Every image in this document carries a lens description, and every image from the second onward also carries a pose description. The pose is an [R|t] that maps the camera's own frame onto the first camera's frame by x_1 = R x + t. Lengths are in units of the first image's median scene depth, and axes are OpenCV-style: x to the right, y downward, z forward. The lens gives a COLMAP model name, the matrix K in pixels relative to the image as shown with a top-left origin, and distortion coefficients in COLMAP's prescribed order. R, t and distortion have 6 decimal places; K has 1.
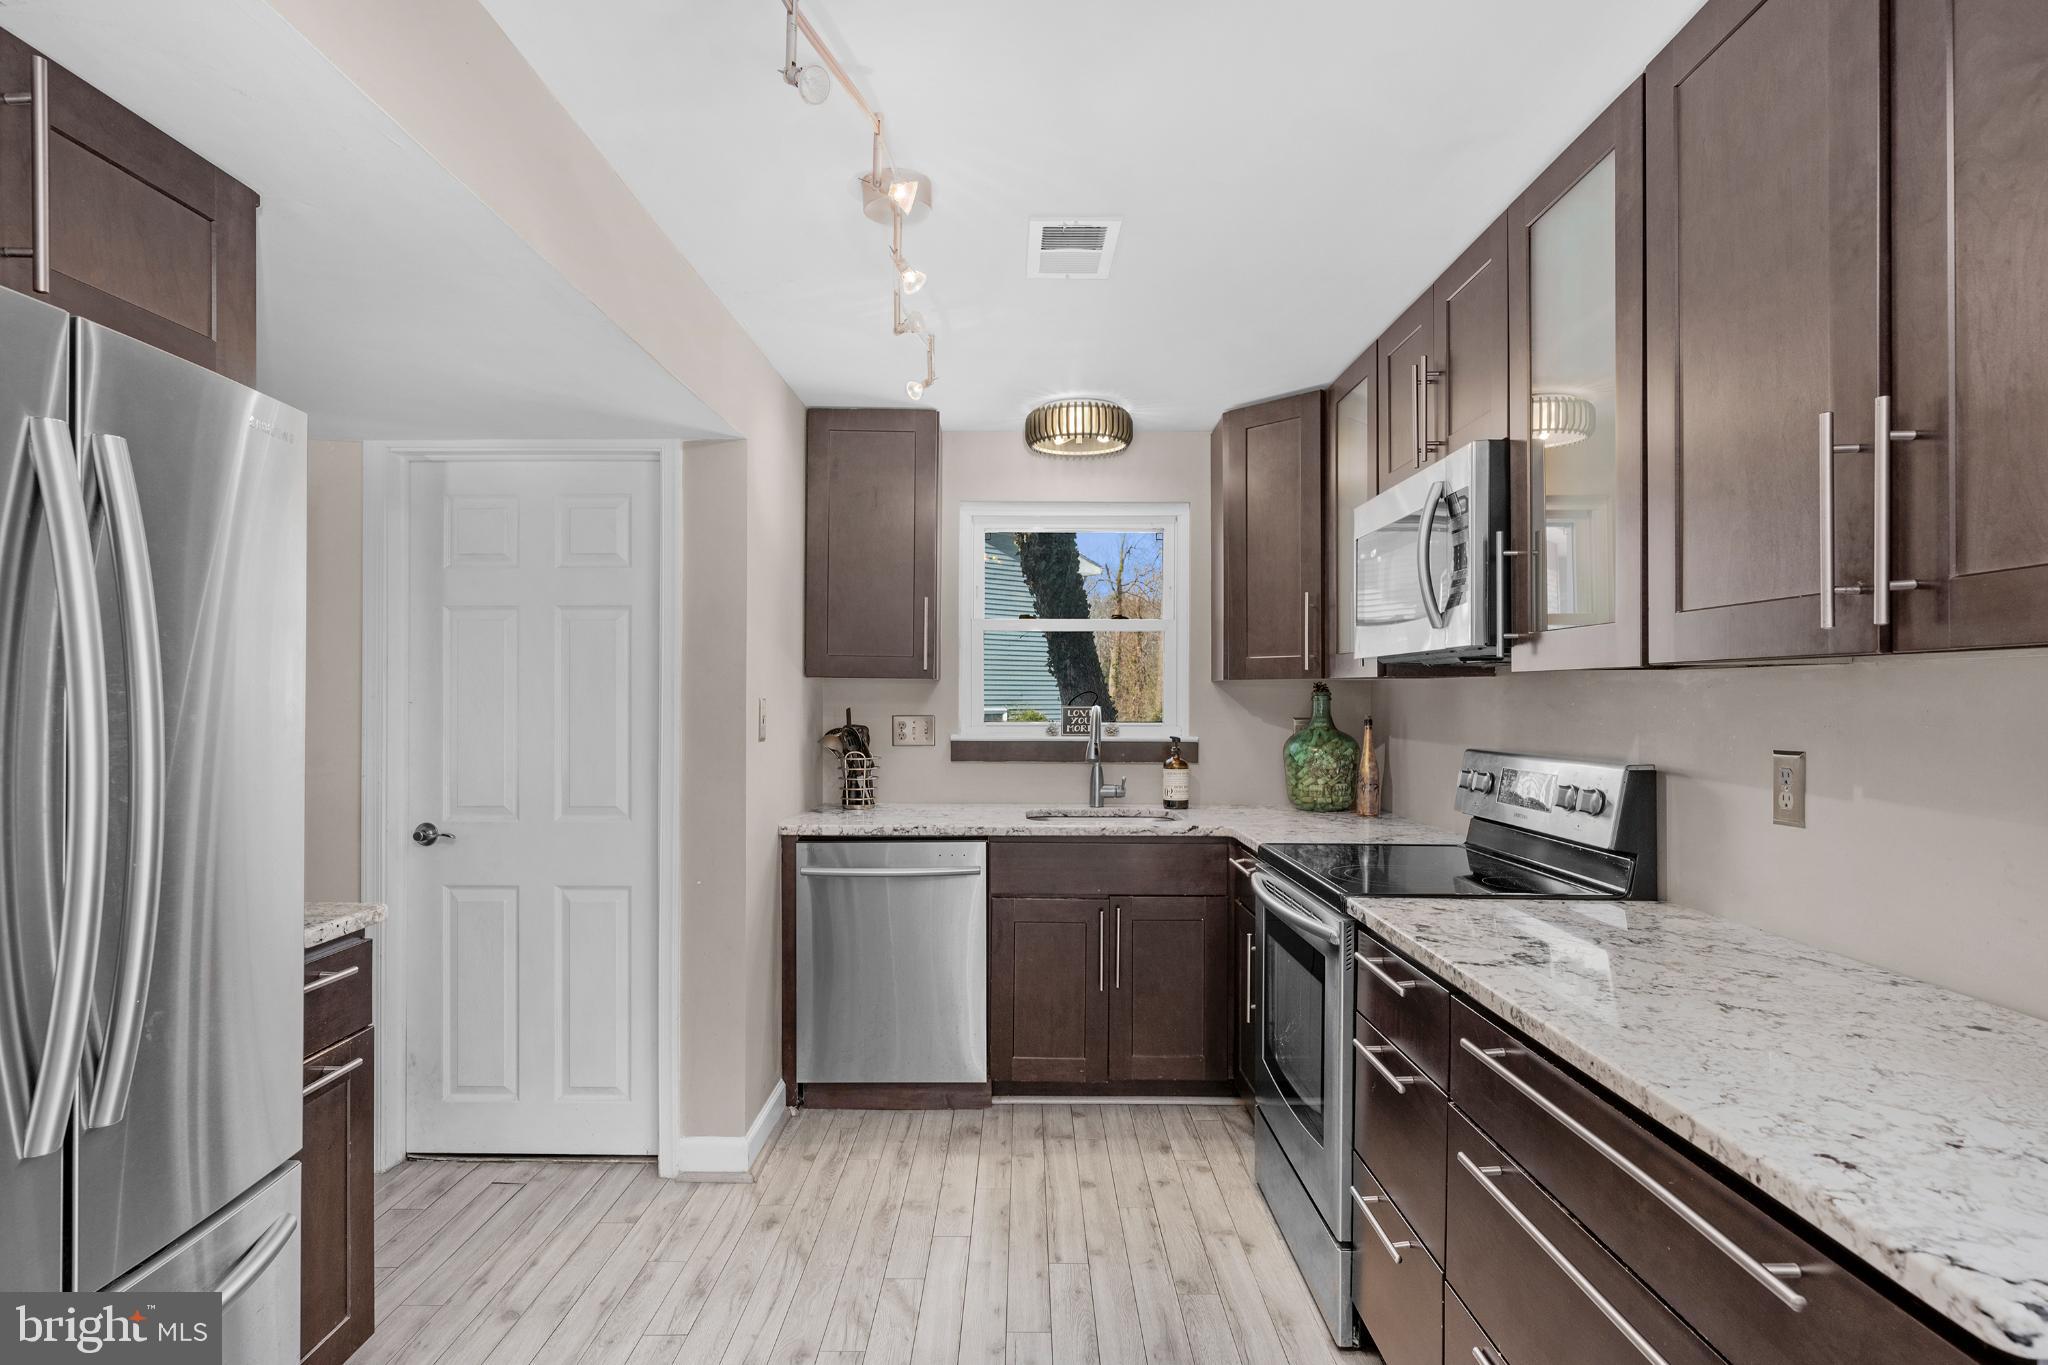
lens RADIAL K [[1062.8, 0, 1034.2], [0, 1062.8, 706.0], [0, 0, 1]] dist [-0.000892, -0.001712]
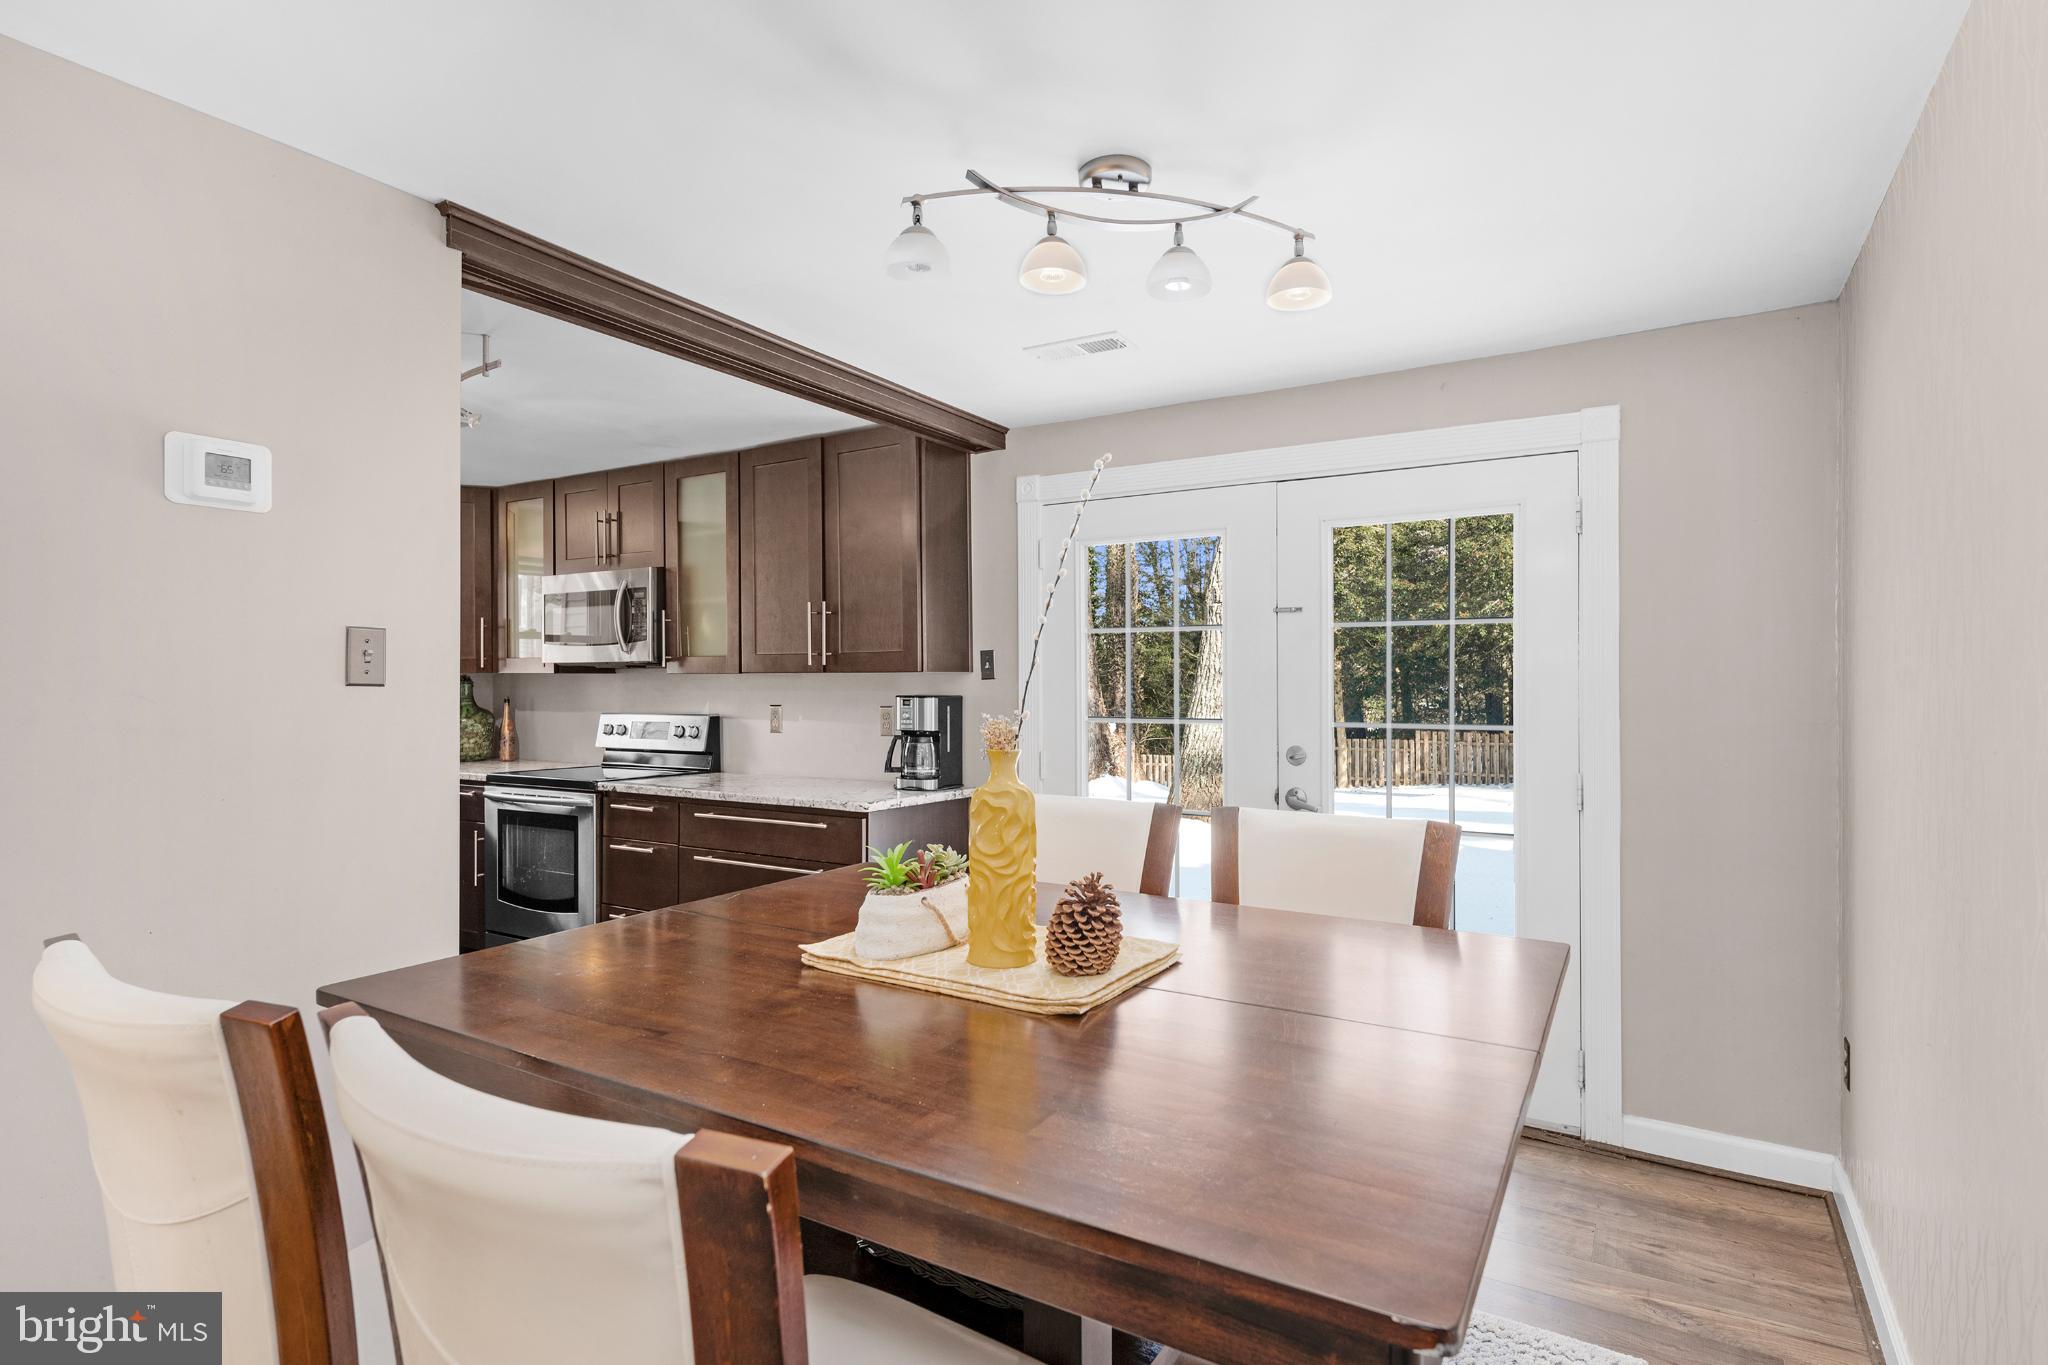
lens RADIAL K [[978.8, 0, 1097.9], [0, 978.8, 688.8], [0, 0, 1]] dist [0.002552, -0.002591]
pose [[0.480218, -0.003249, 0.877143, -0.640588], [0.006540, 0.999979, 0.000123, 0.003888], [-0.877125, 0.005678, 0.480229, -0.539871]]
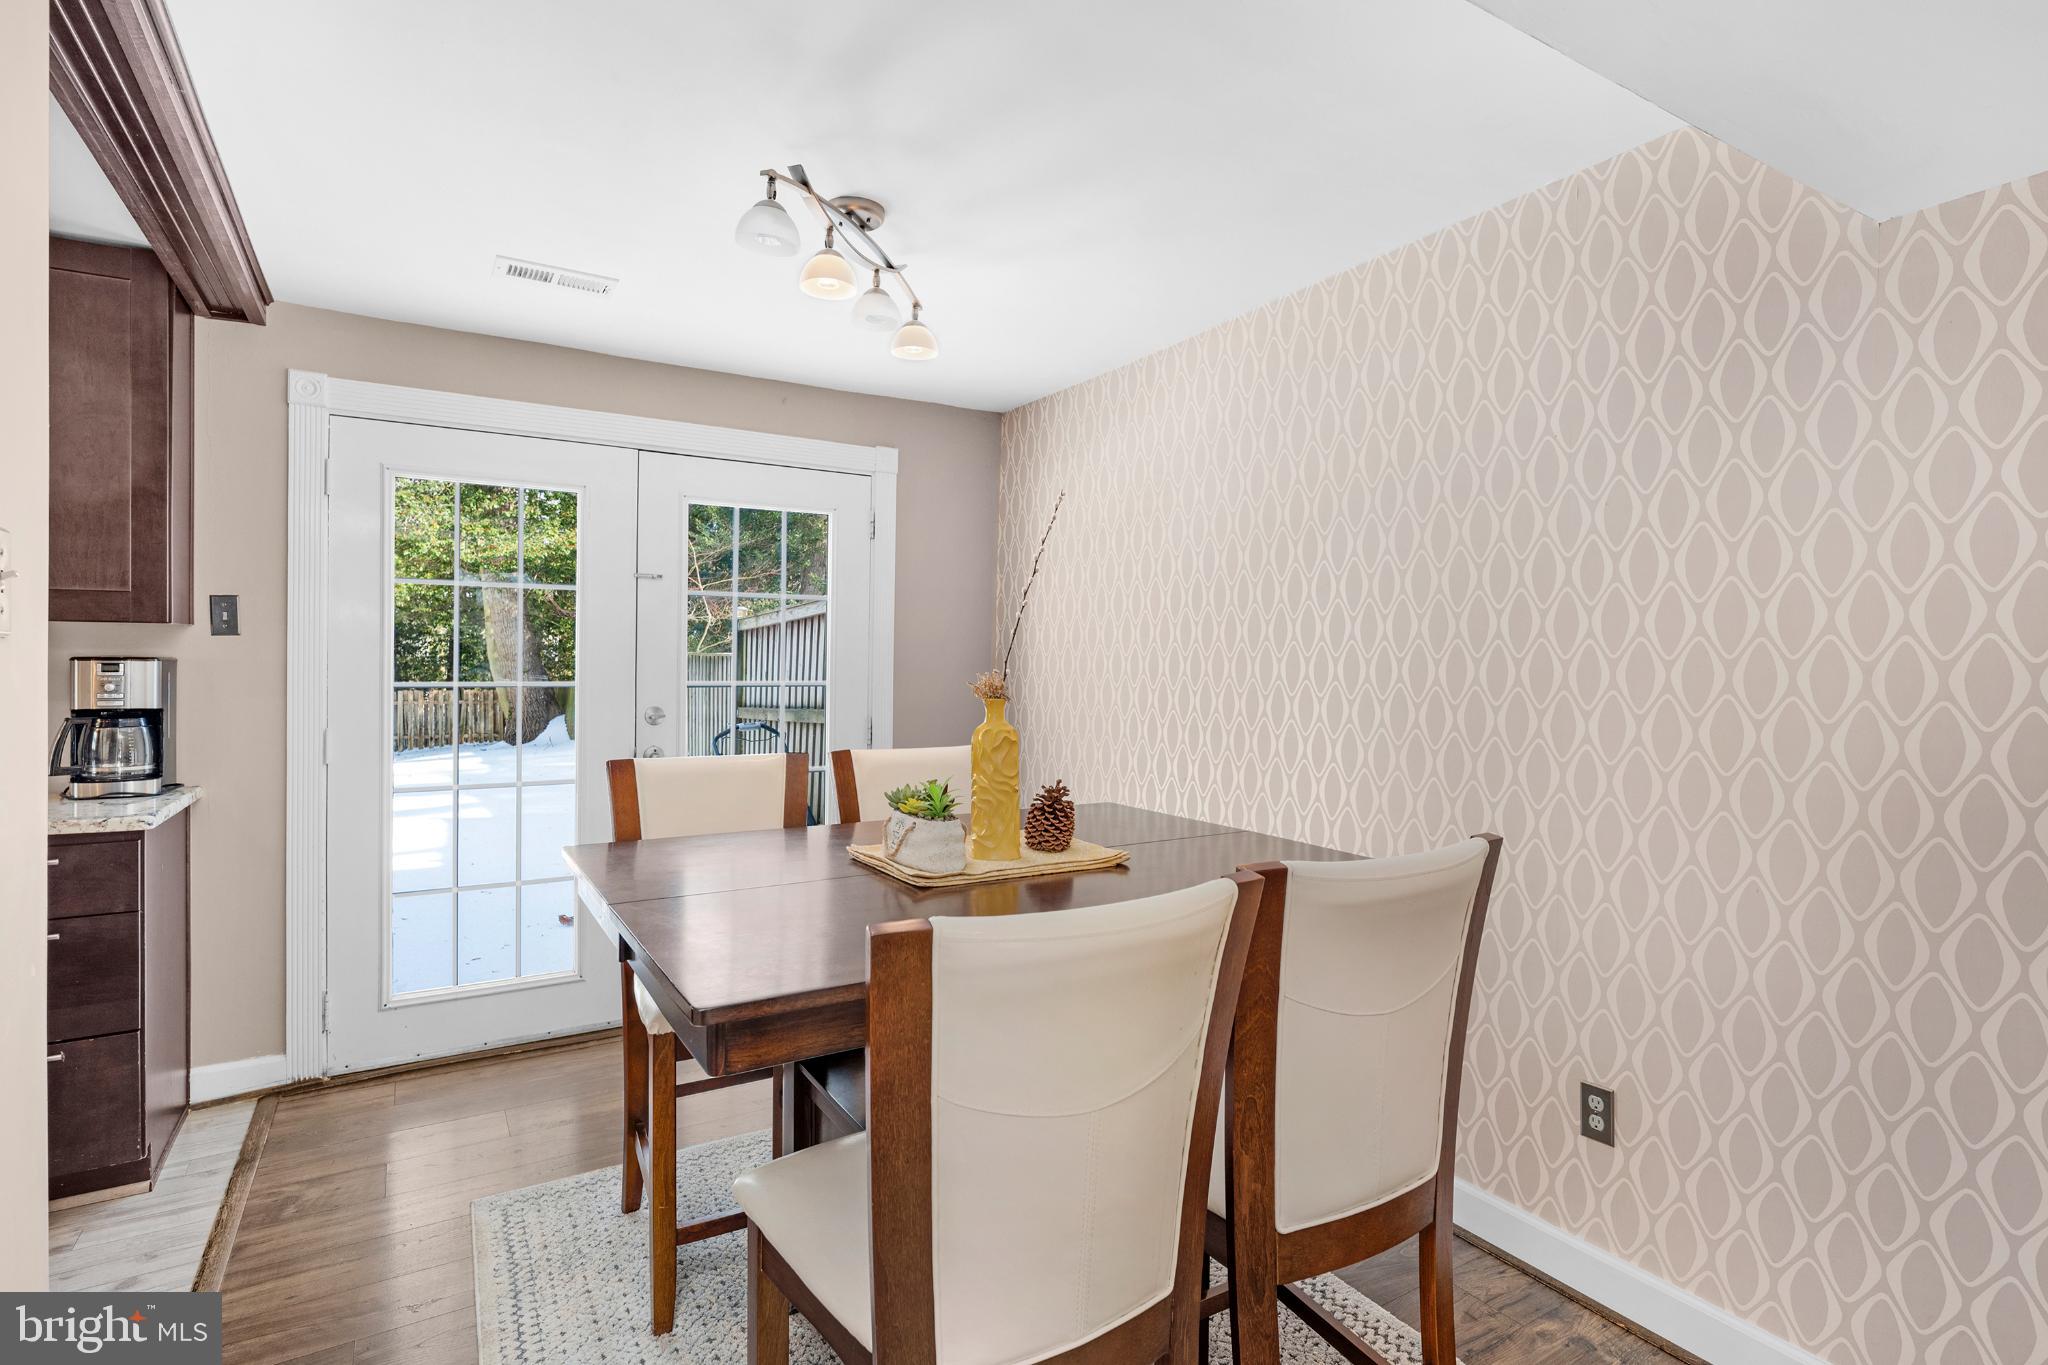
lens RADIAL K [[978.8, 0, 964.3], [0, 978.8, 660.4], [0, 0, 1]] dist [0.002552, -0.002591]
pose [[-0.494558, -0.015990, 0.868997, -0.766985], [-0.003649, 0.999860, 0.016322, -0.003680], [-0.869137, 0.004901, -0.494548, 0.057981]]
